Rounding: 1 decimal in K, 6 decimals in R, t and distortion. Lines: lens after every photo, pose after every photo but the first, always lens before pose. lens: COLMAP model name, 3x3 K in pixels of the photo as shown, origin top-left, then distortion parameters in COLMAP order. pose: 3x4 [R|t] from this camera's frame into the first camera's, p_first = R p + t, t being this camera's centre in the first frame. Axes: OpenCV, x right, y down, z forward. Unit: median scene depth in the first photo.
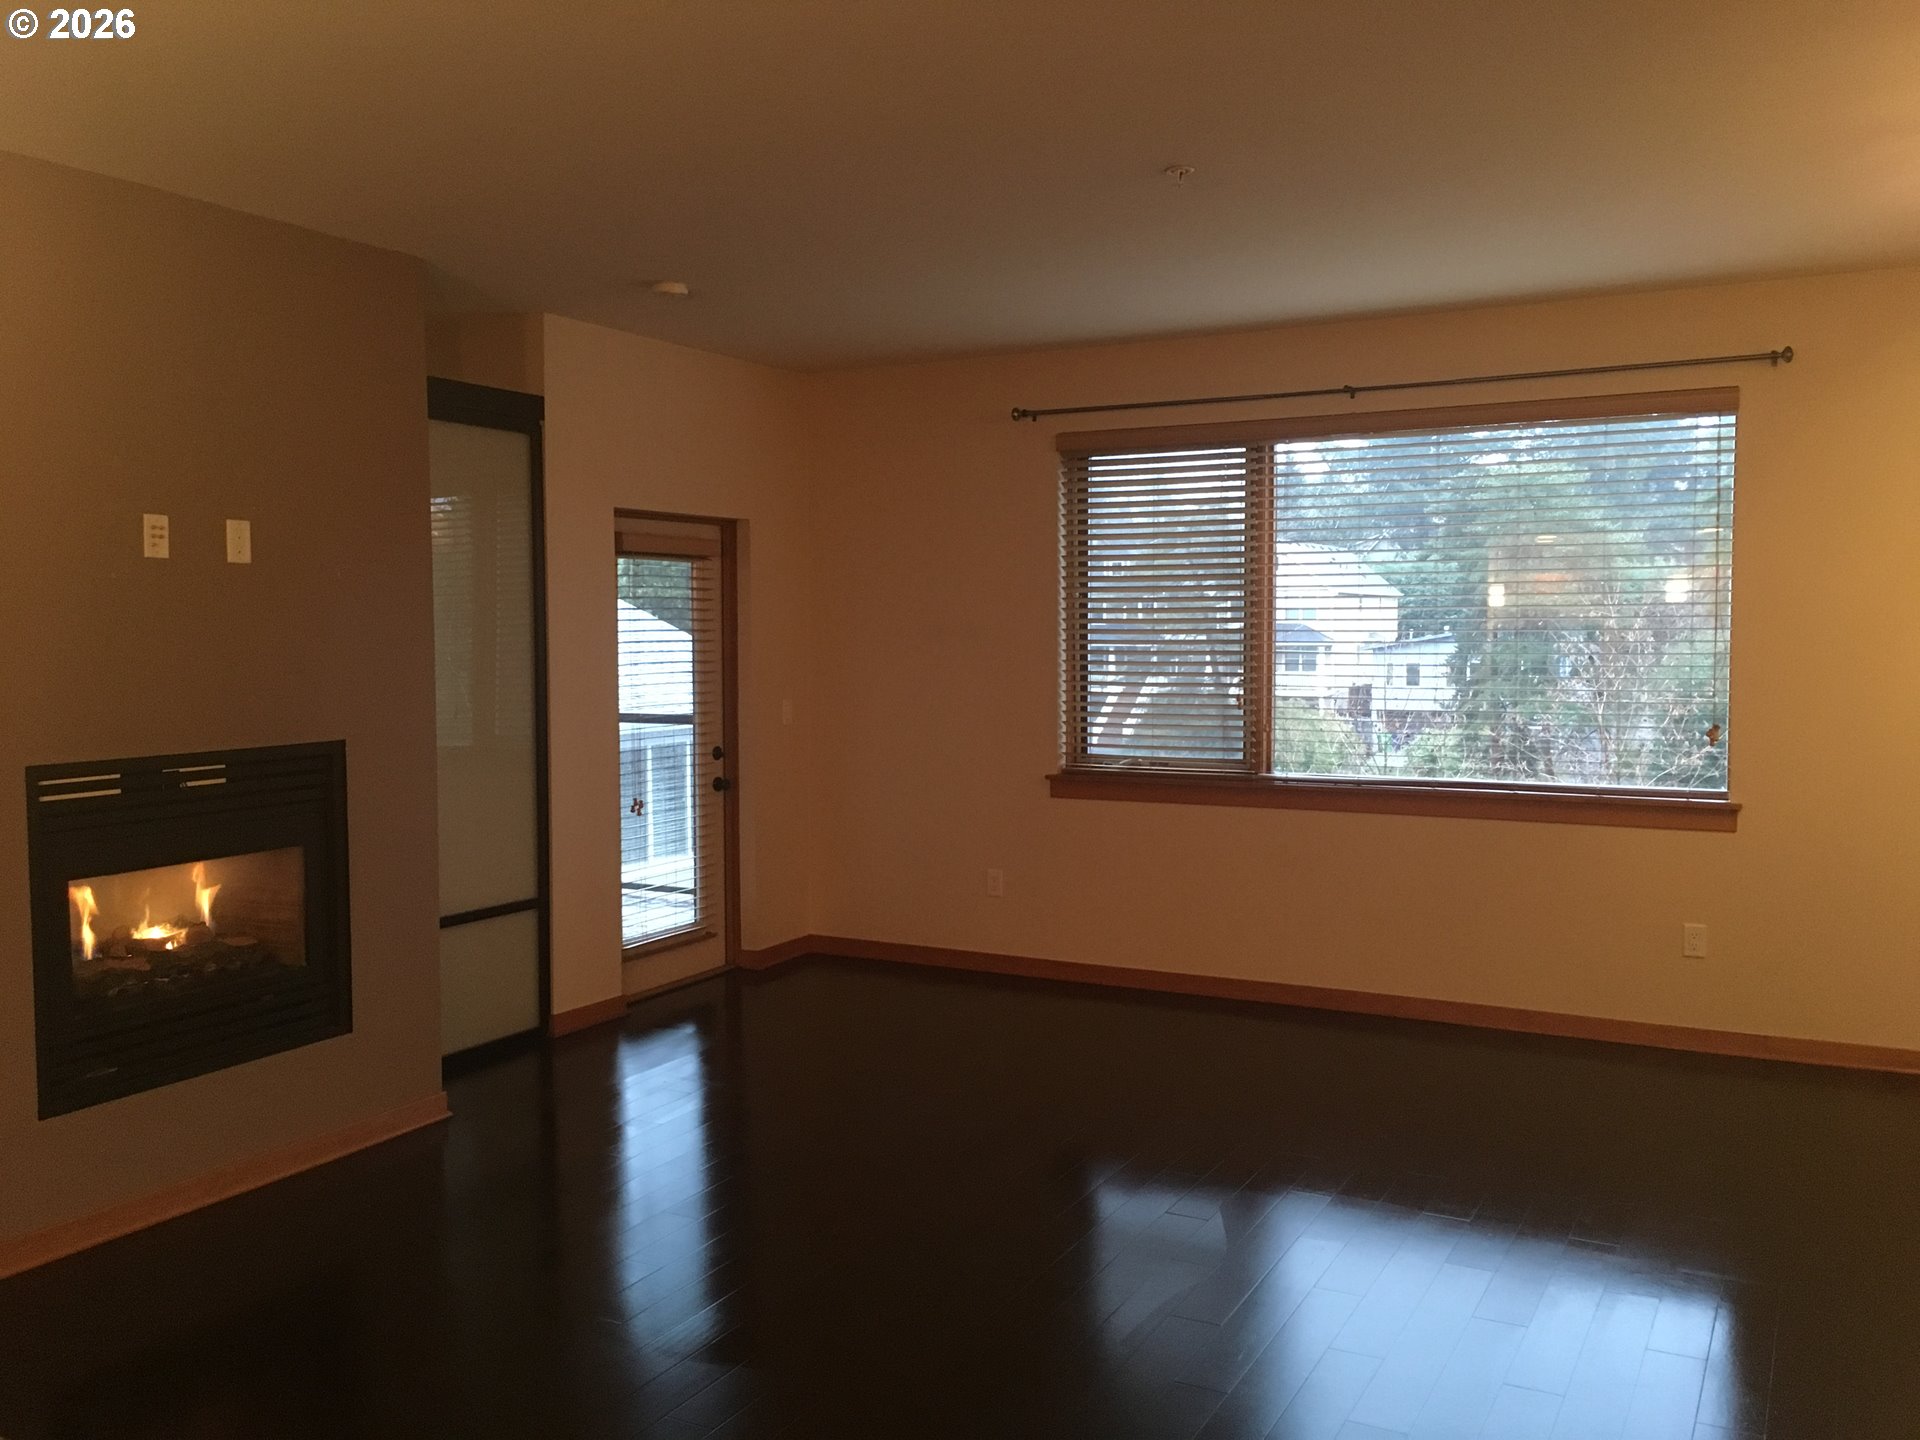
lens RADIAL K [[1628.0, 0, 960.0], [0, 1628.0, 720.0], [0, 0, 1]] dist [0.057640, -0.064634]
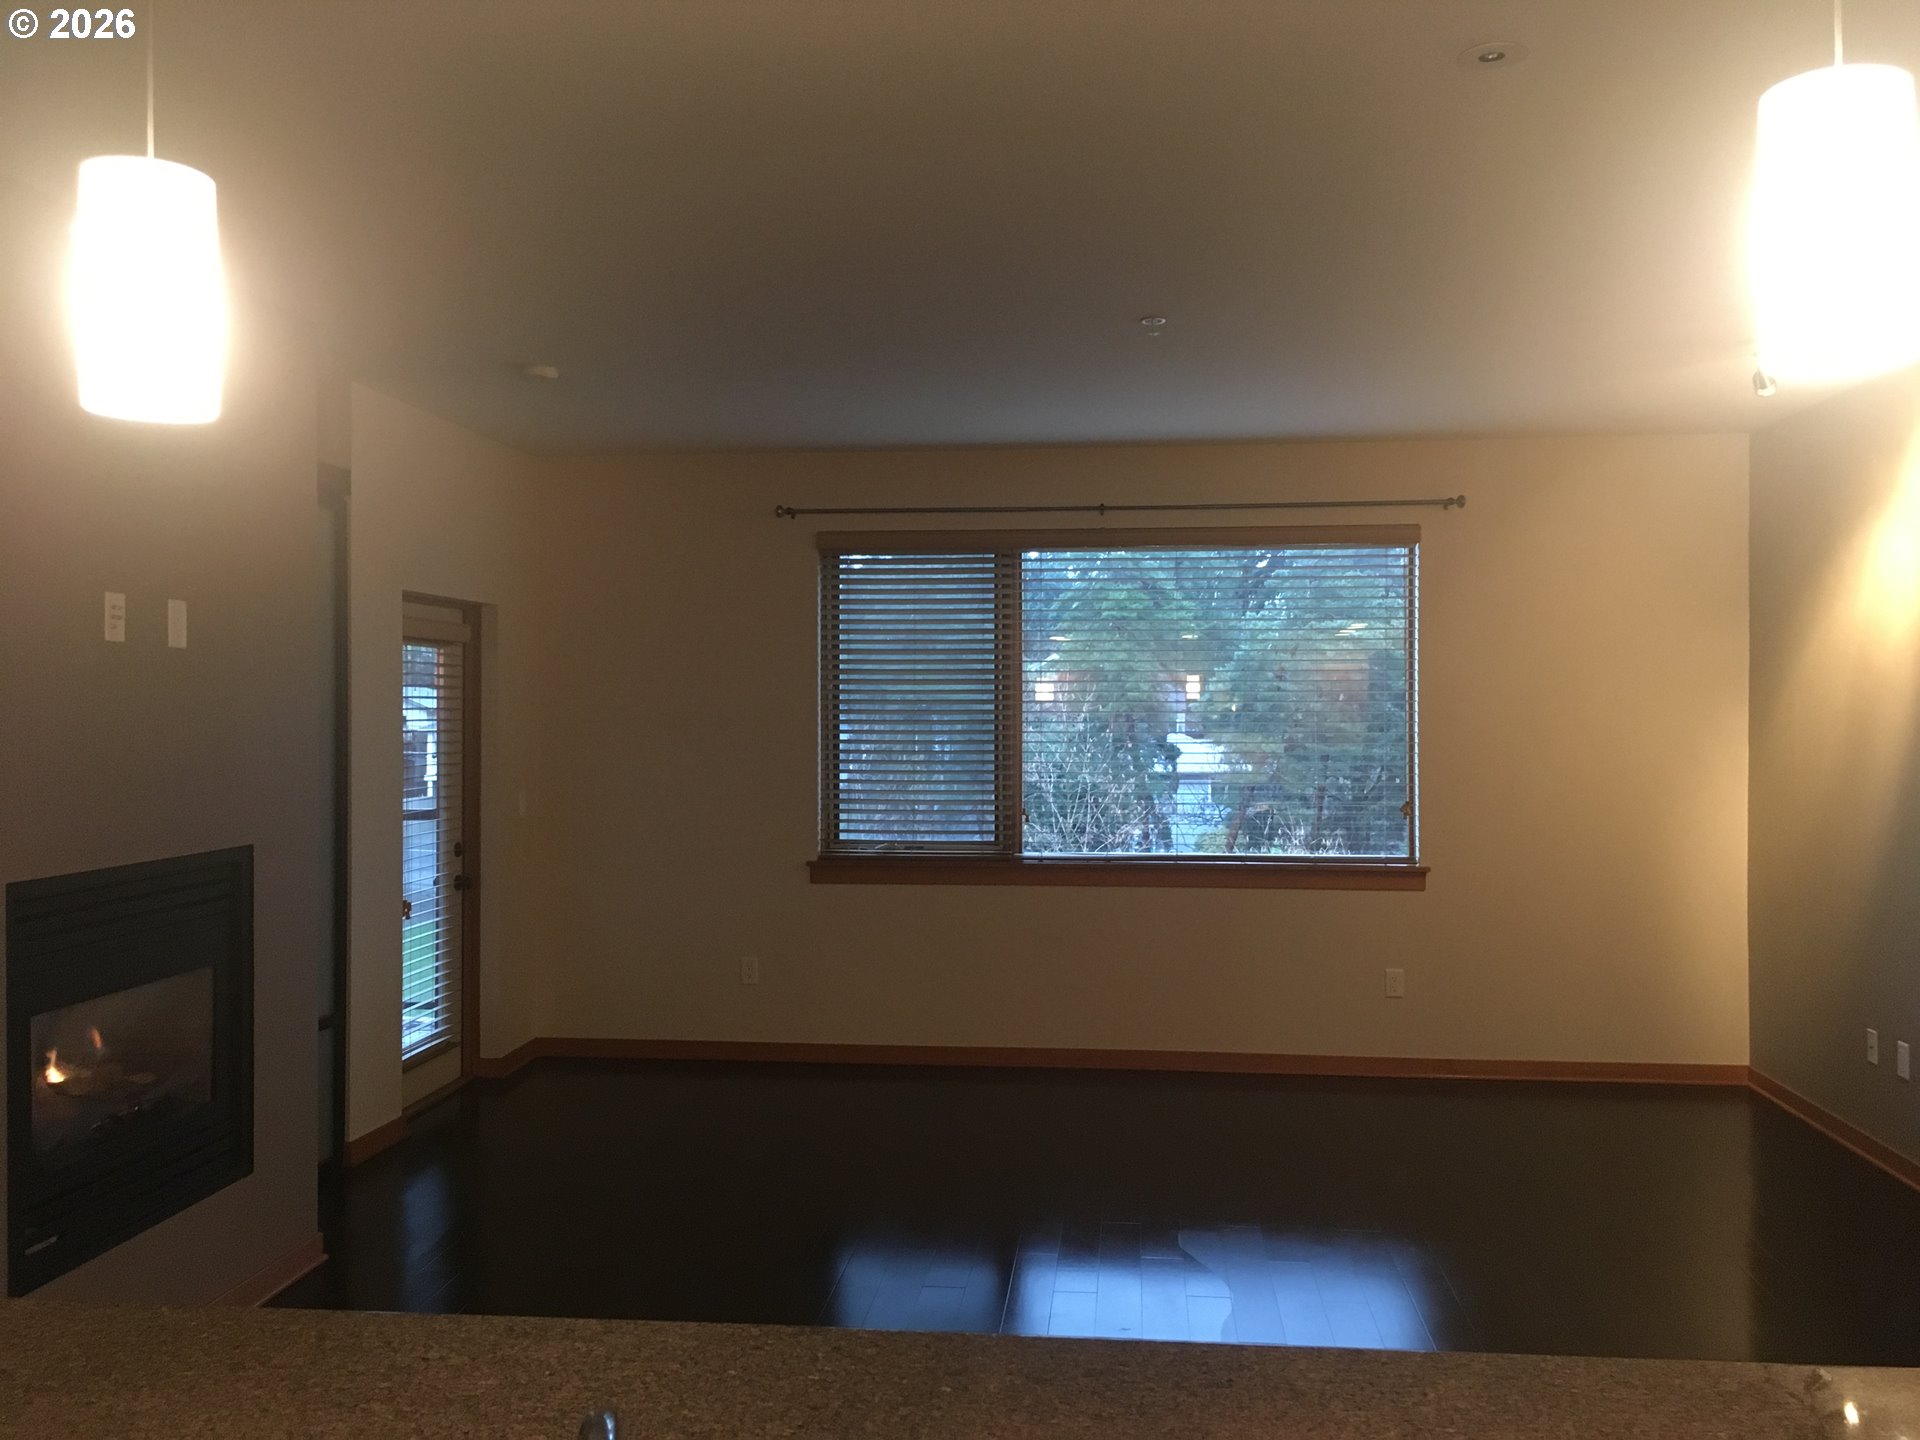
lens RADIAL K [[1628.0, 0, 960.0], [0, 1628.0, 720.0], [0, 0, 1]] dist [0.057640, -0.064634]
pose [[0.925194, 0.002277, 0.379488, -0.269712], [0.017476, 0.998665, -0.048600, -0.004010], [-0.379093, 0.051597, 0.923919, 0.012353]]
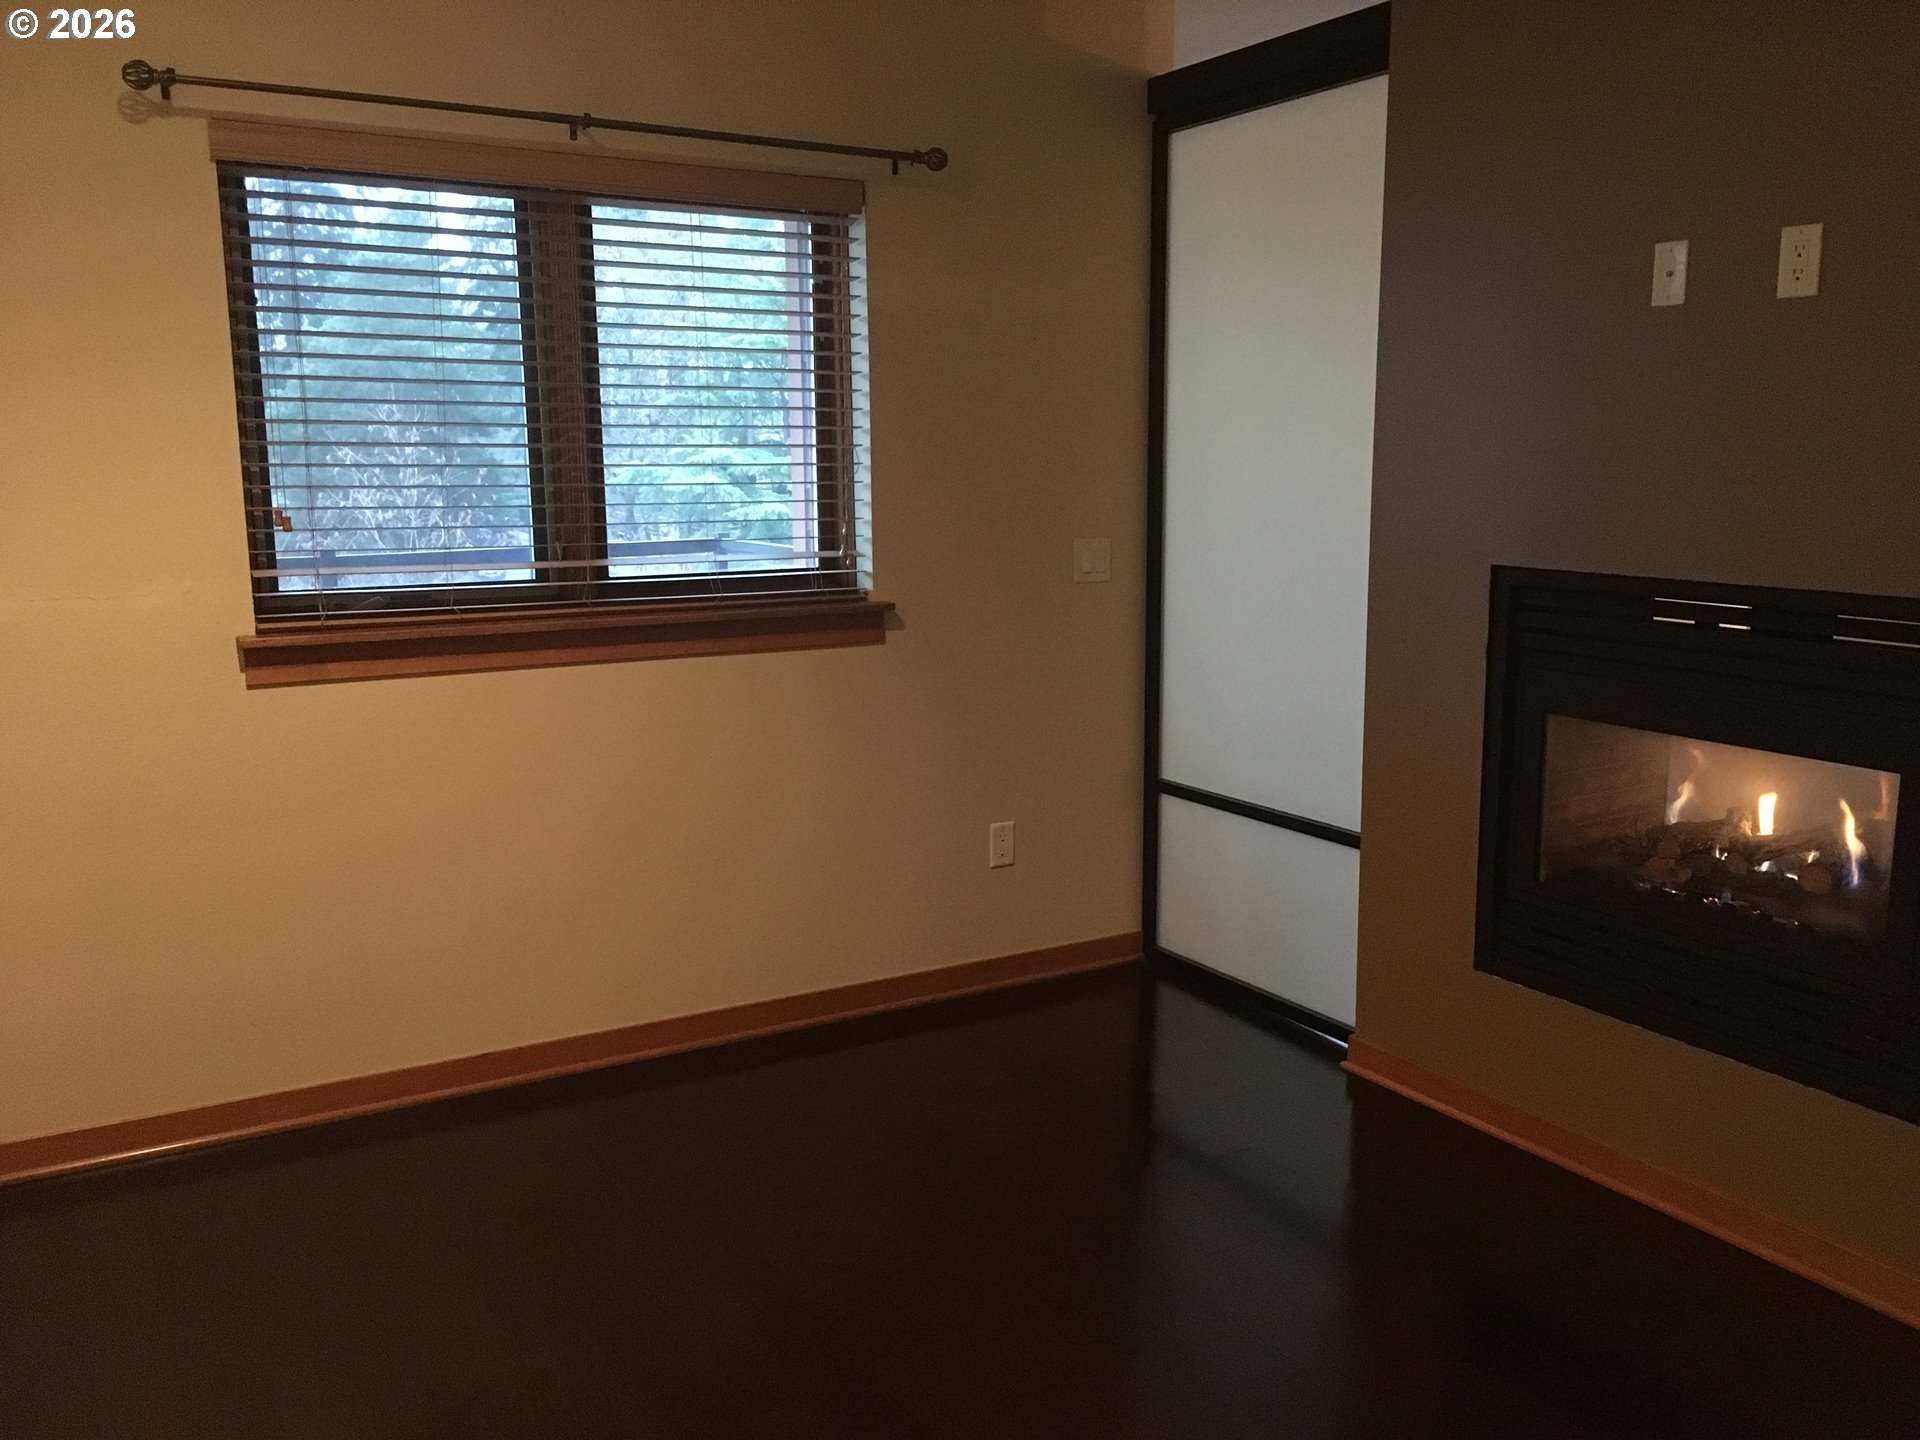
lens RADIAL K [[1636.6, 0, 960.0], [0, 1636.6, 720.0], [0, 0, 1]] dist [0.078191, -0.112226]
pose [[-0.518886, 0.147015, -0.842107, 0.203010], [-0.040008, 0.979845, 0.195713, -0.033741], [0.853907, 0.135244, -0.502546, 0.749940]]
